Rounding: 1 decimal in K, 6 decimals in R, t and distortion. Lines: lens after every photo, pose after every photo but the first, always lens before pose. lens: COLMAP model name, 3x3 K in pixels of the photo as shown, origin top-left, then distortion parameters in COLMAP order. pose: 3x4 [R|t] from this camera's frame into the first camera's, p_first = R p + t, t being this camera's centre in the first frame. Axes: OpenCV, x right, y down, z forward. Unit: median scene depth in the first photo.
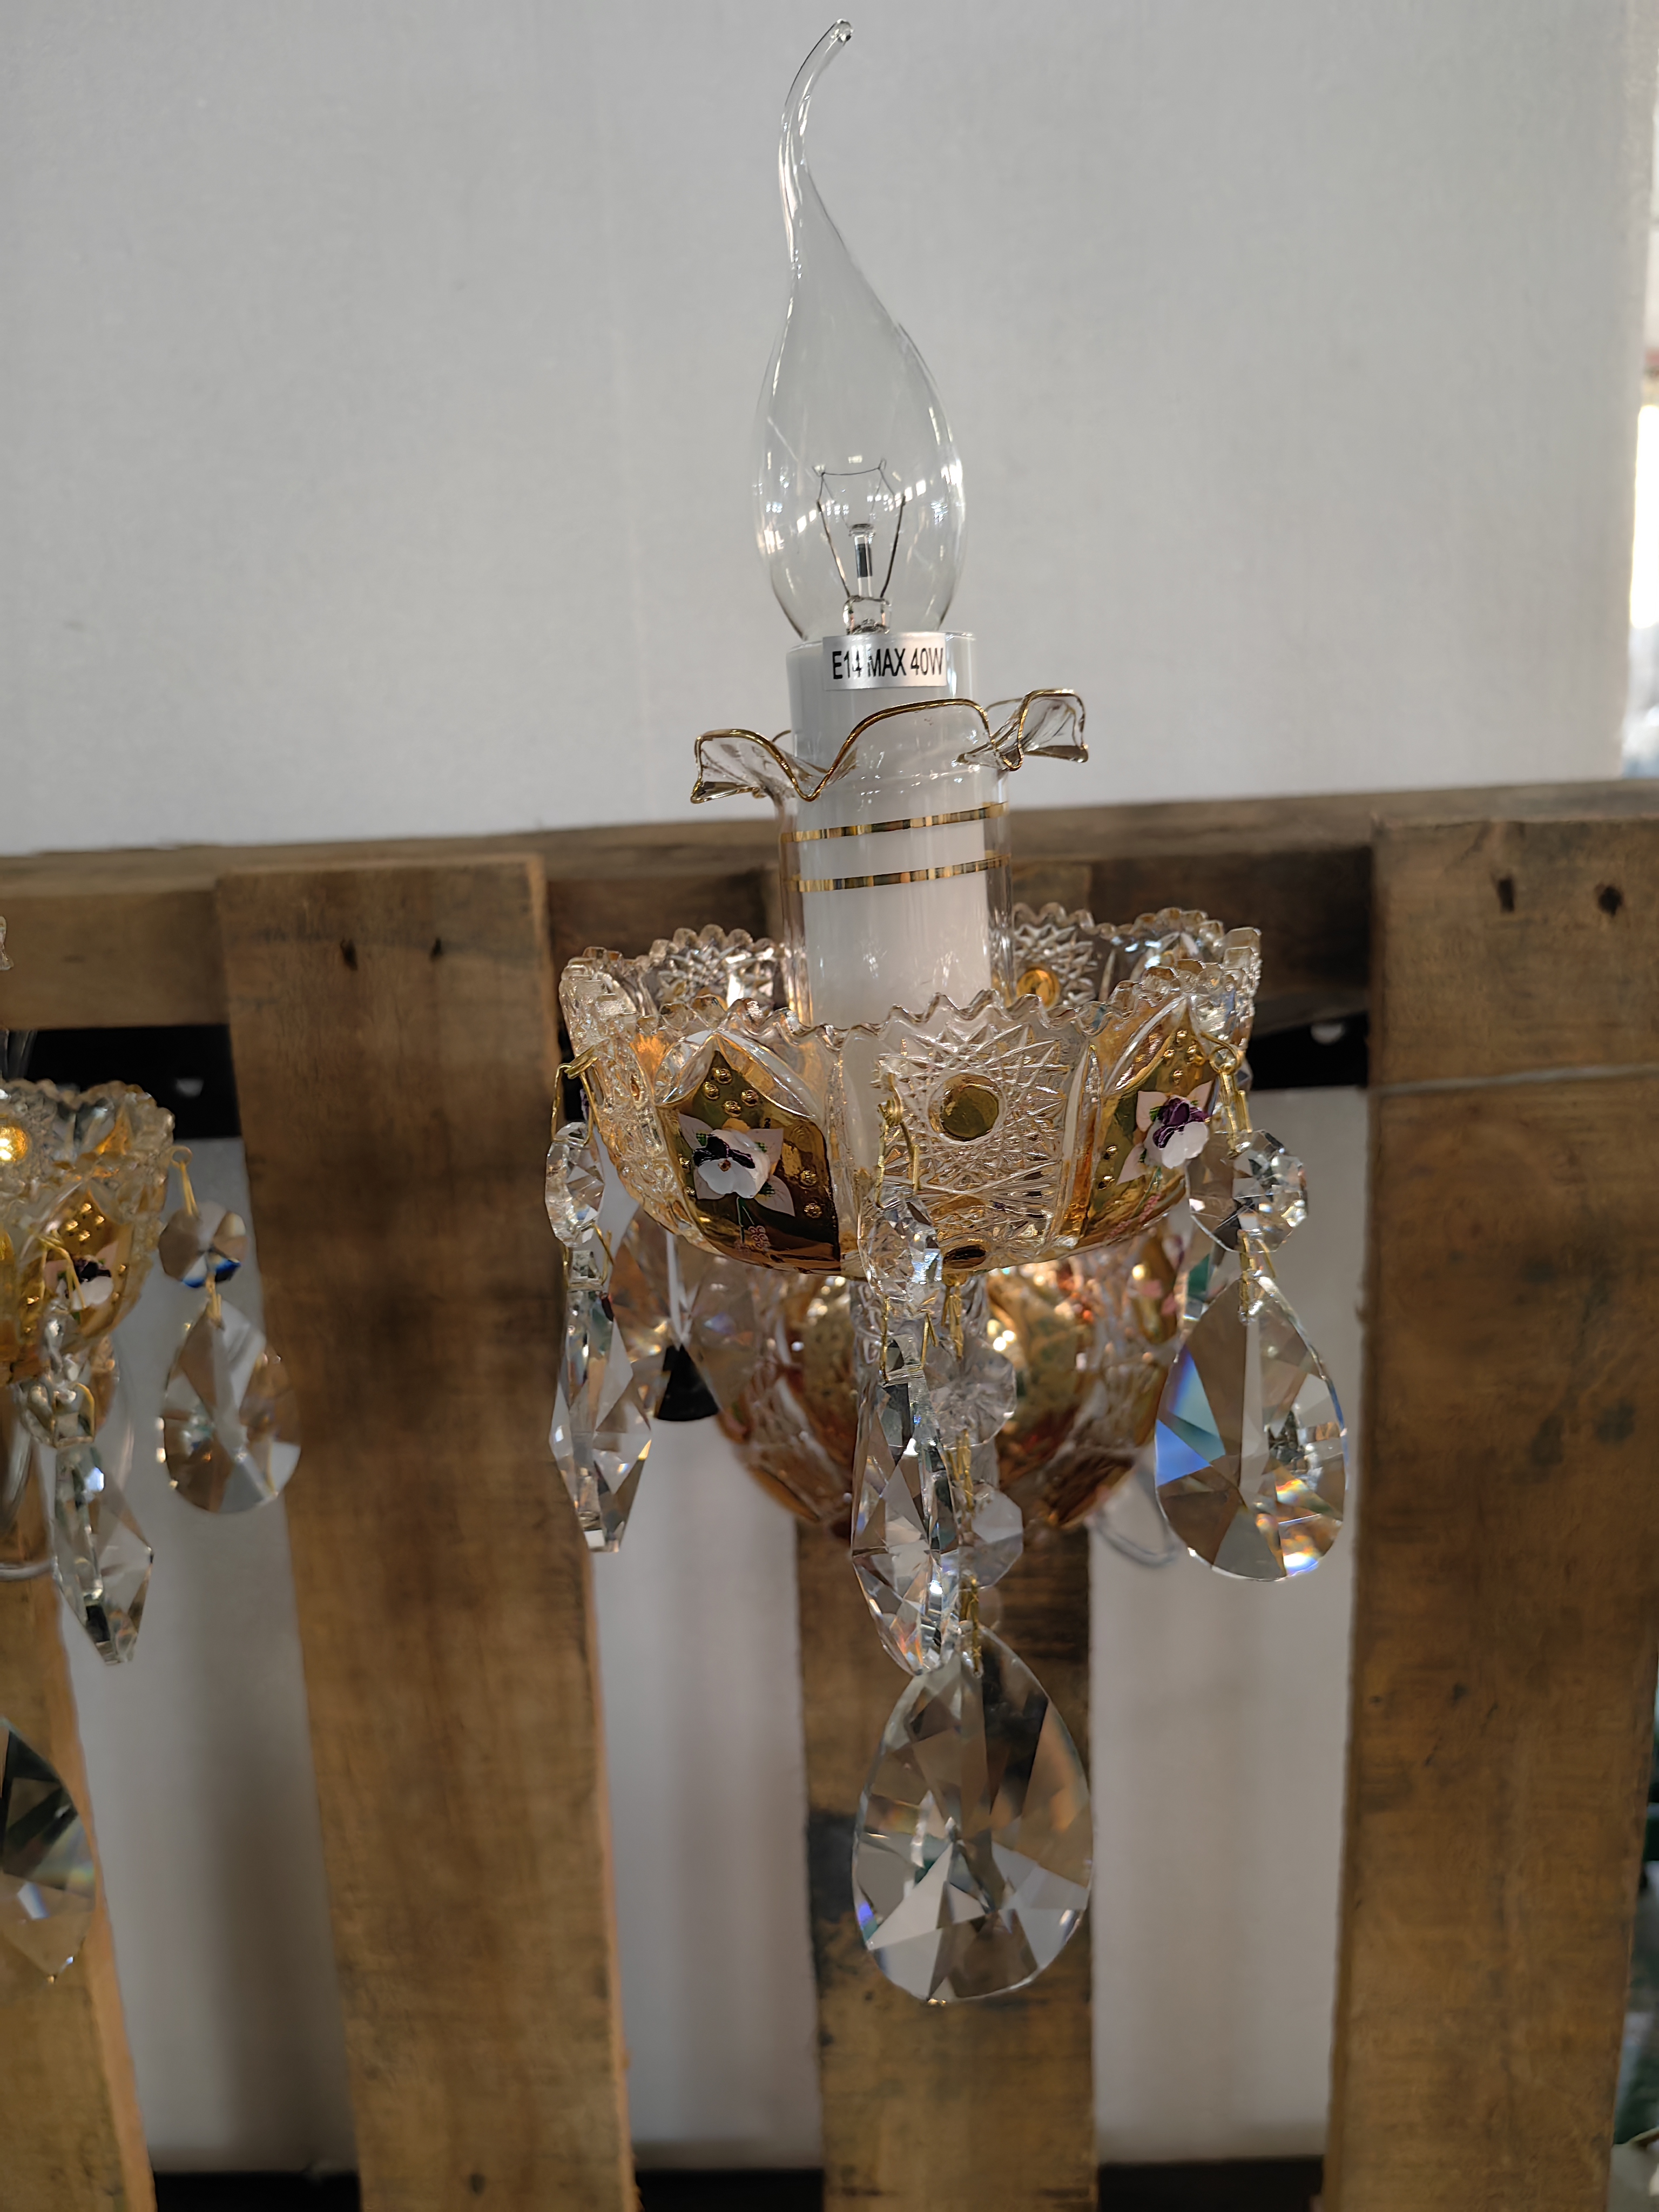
lens RADIAL K [[1801.1, 0, 829.5], [0, 1801.1, 1106.0], [0, 0, 1]] dist [0.013934, -0.044023]
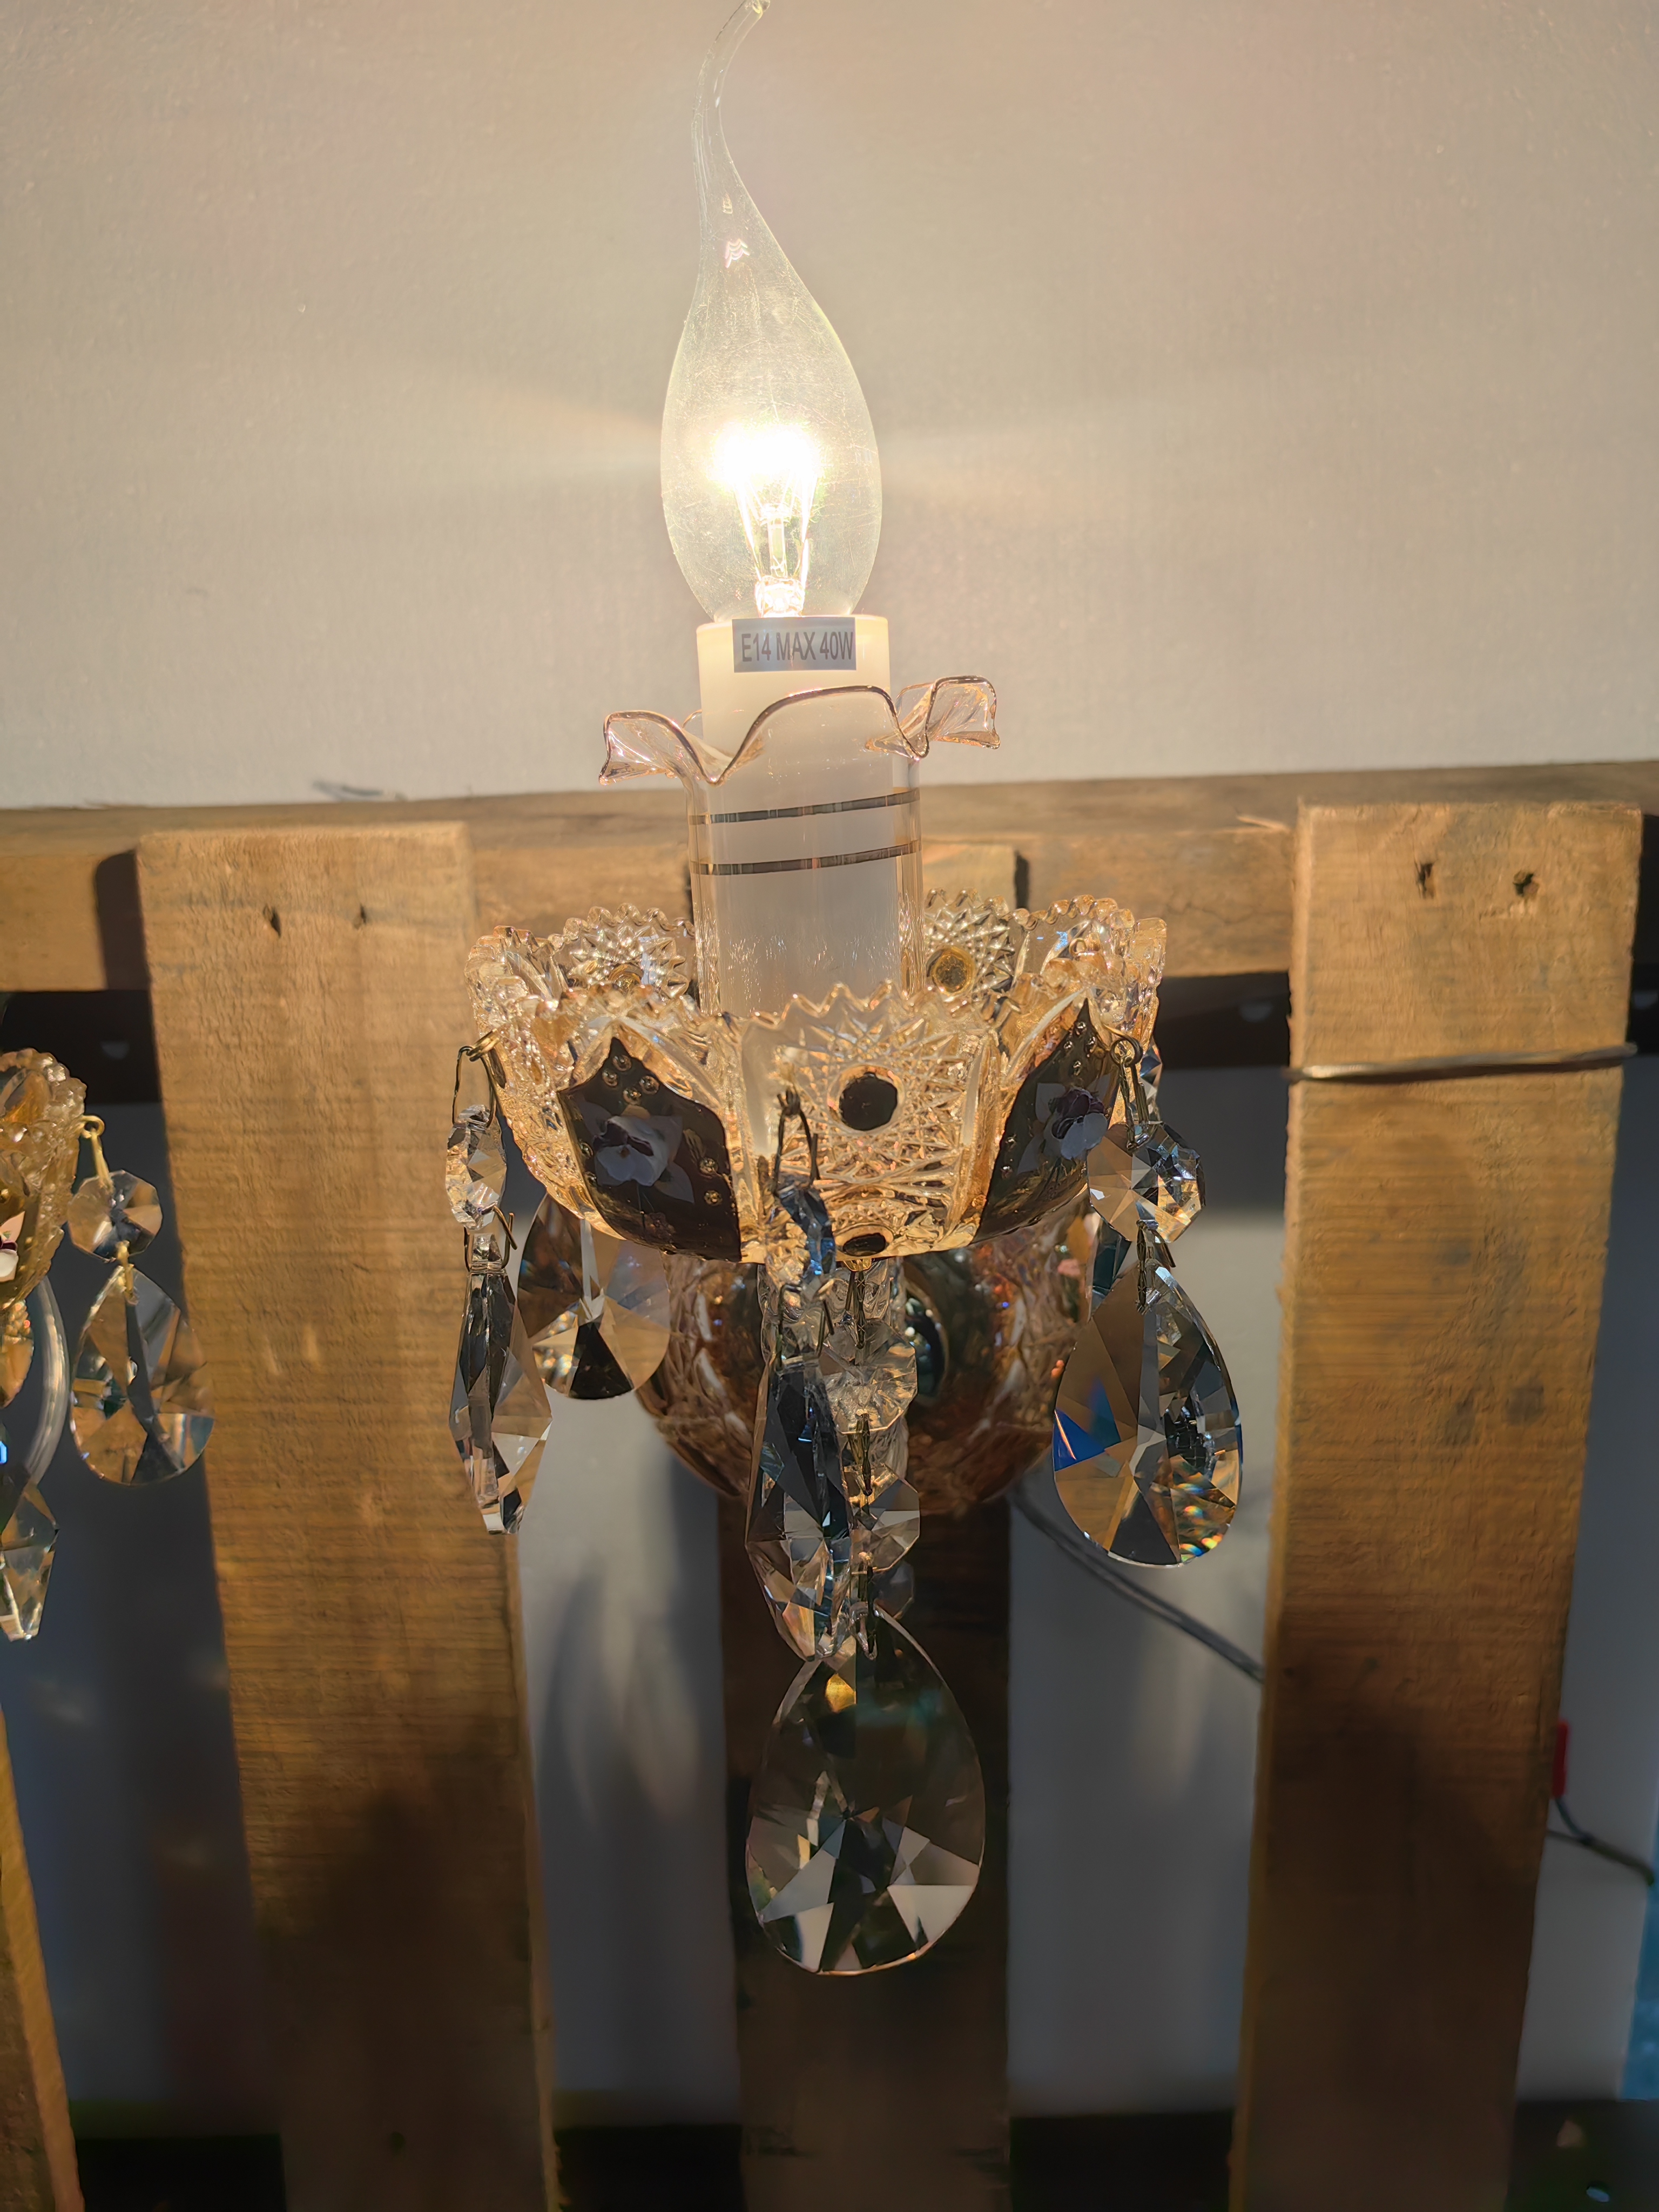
lens RADIAL K [[1801.1, 0, 829.5], [0, 1801.1, 1106.0], [0, 0, 1]] dist [0.013934, -0.044023]
pose [[0.999638, 0.012766, 0.023696, 0.020193], [-0.013295, 0.999662, 0.022320, -0.010171], [-0.023403, -0.022627, 0.999470, -0.000028]]
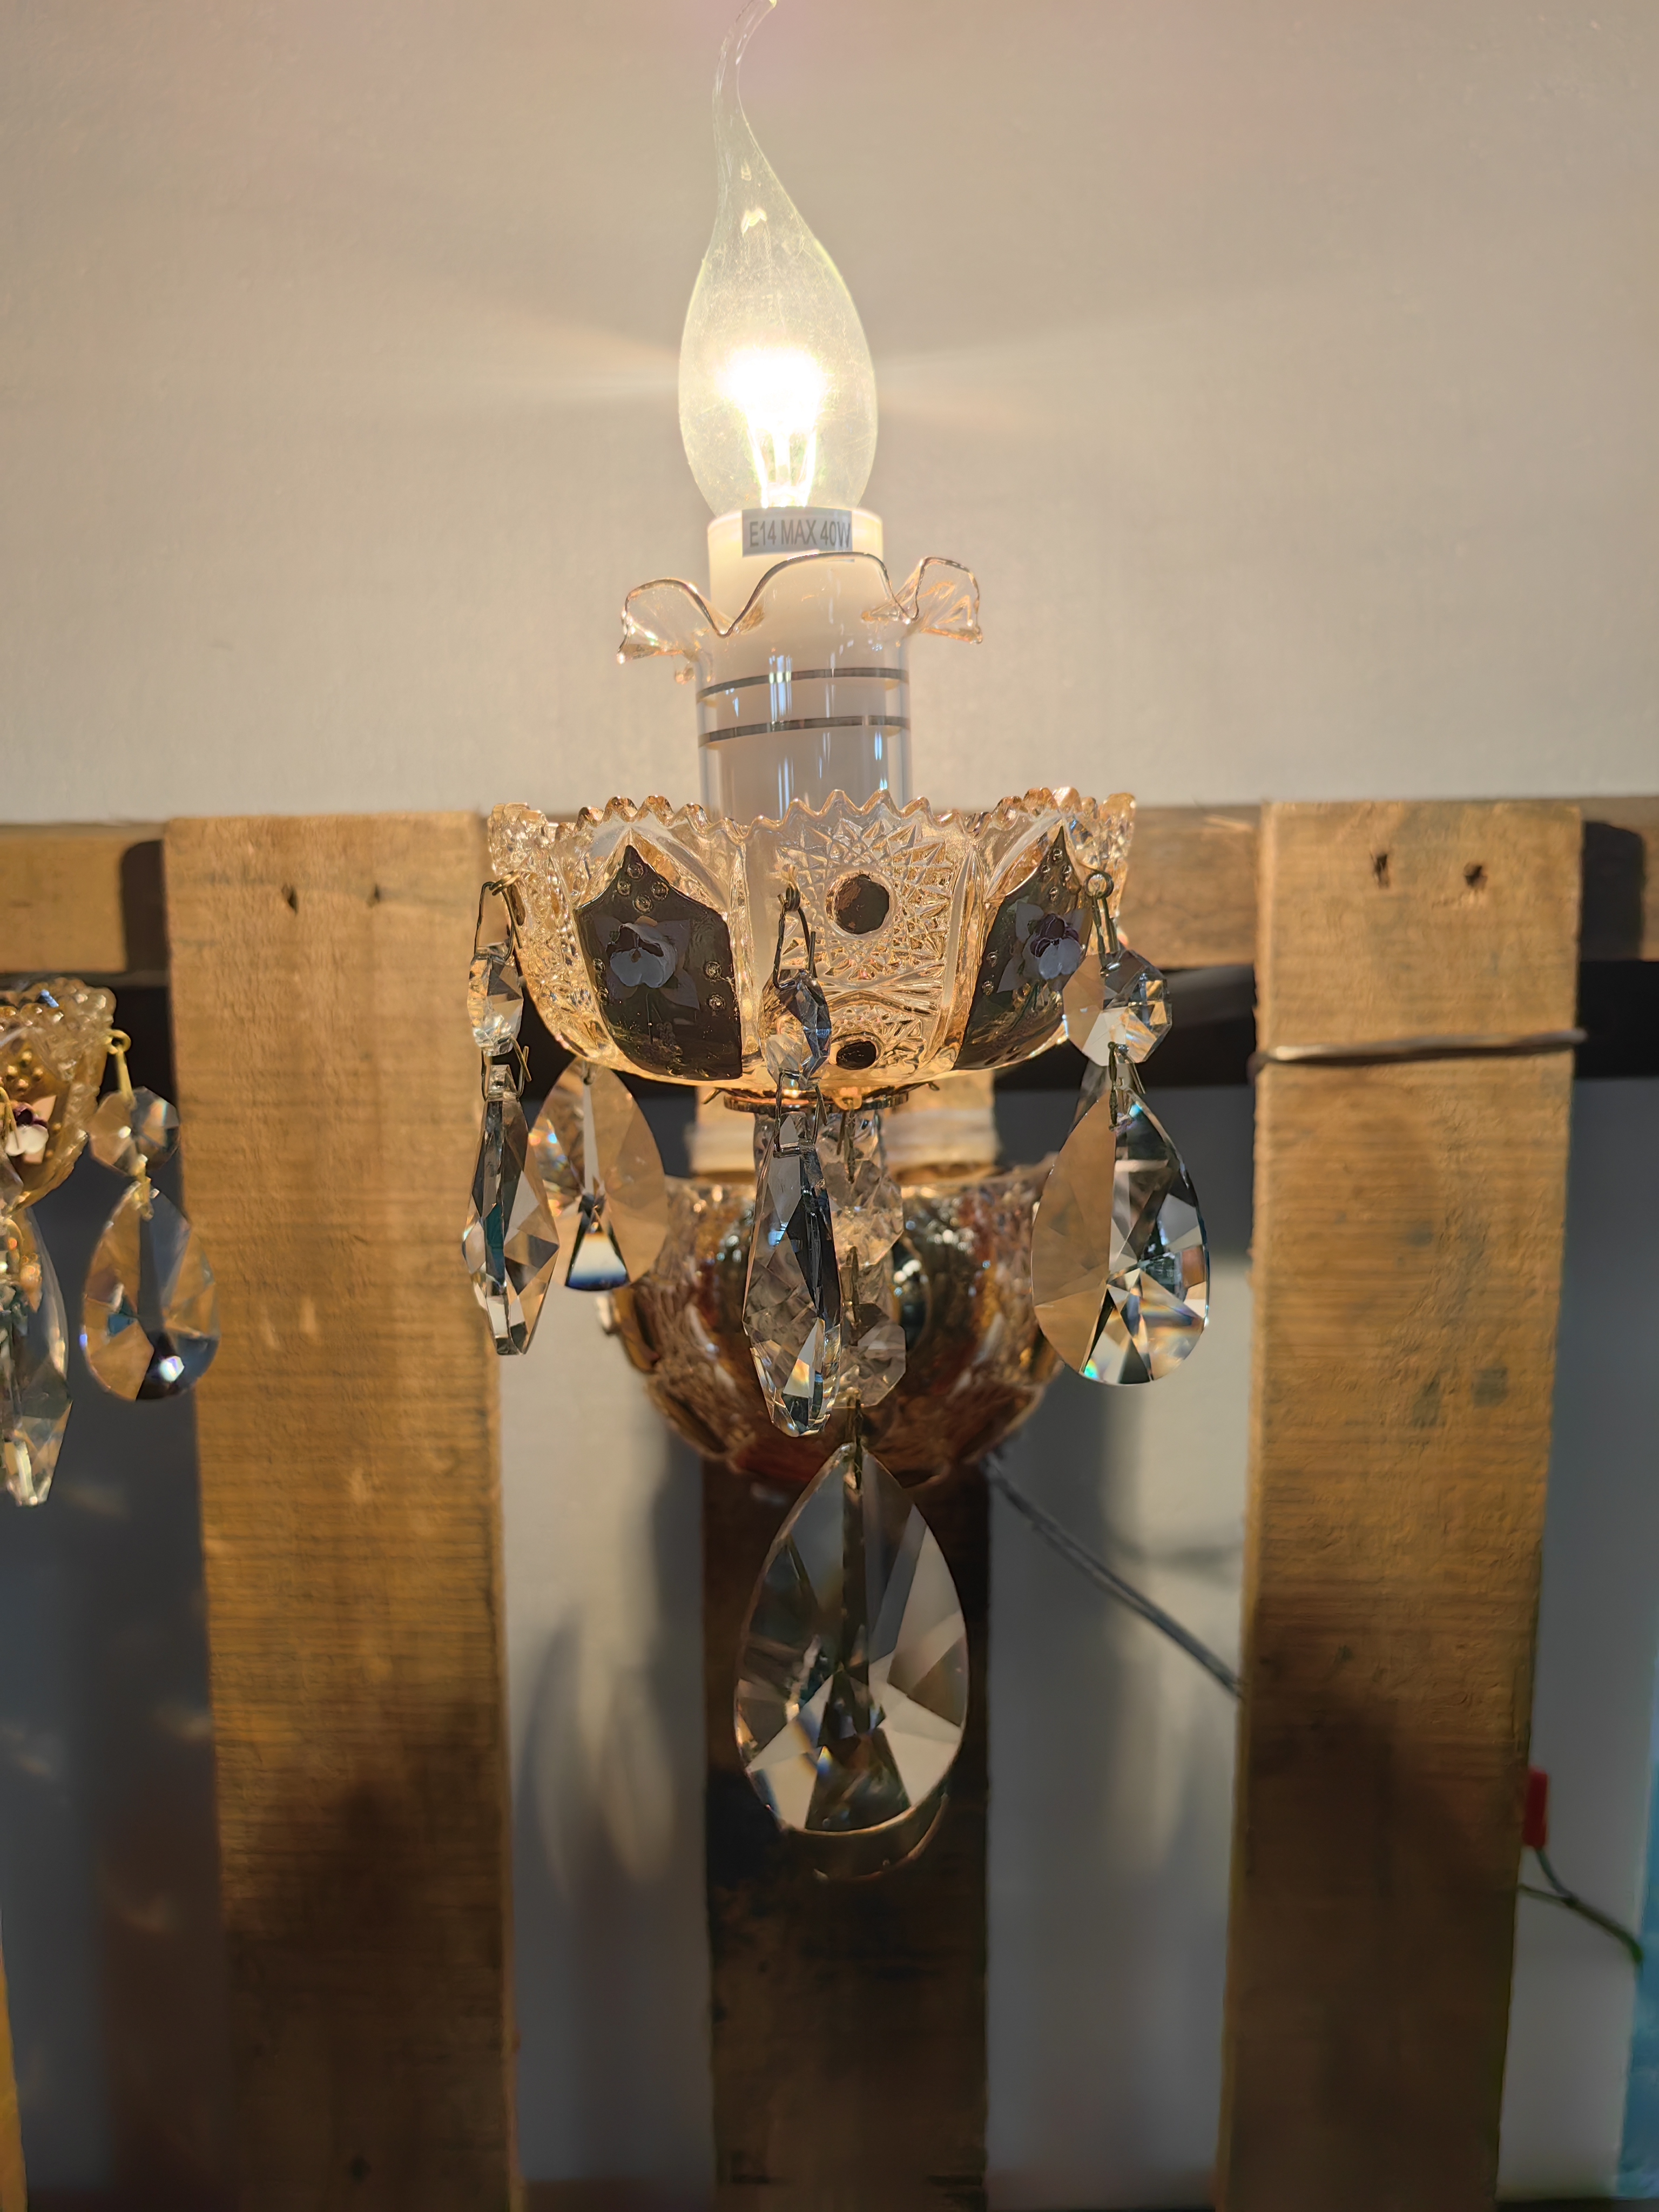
lens RADIAL K [[1801.1, 0, 829.5], [0, 1801.1, 1106.0], [0, 0, 1]] dist [0.013934, -0.044023]
pose [[0.999071, 0.027462, 0.033199, 0.015842], [-0.024667, 0.996340, -0.081845, 0.129478], [-0.035325, 0.080950, 0.996092, -0.045726]]
